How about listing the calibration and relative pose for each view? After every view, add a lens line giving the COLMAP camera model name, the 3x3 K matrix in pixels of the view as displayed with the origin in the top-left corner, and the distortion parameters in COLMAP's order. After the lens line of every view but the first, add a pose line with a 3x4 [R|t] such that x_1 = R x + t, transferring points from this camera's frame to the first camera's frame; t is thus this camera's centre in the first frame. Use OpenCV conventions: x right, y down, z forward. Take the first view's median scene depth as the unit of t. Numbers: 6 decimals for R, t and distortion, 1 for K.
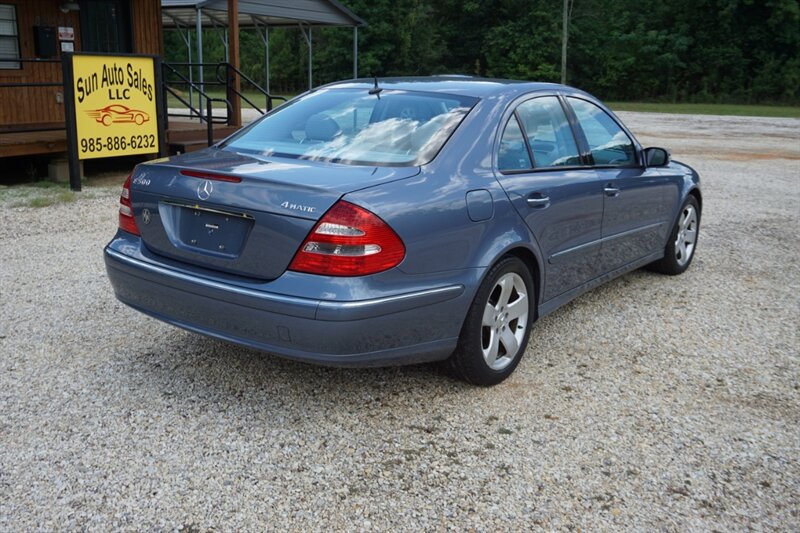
lens RADIAL K [[782.2, 0, 396.1], [0, 782.2, 276.3], [0, 0, 1]] dist [-0.005731, 0.000000]
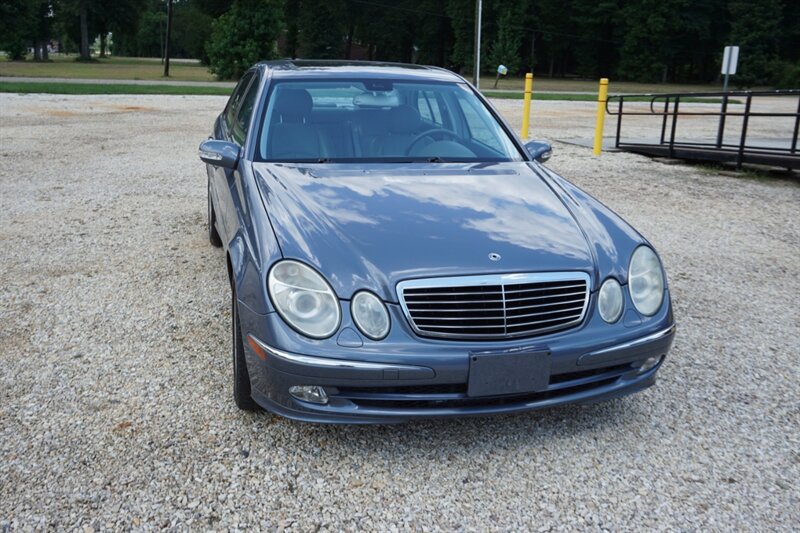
lens RADIAL K [[758.8, 0, 400.2], [0, 758.8, 268.9], [0, 0, 1]] dist [0.001747, 0.000000]
pose [[-0.614168, 0.170865, -0.770456, 0.444675], [-0.247032, 0.885593, 0.393320, -0.211988], [0.749515, 0.431892, -0.501694, 0.838828]]
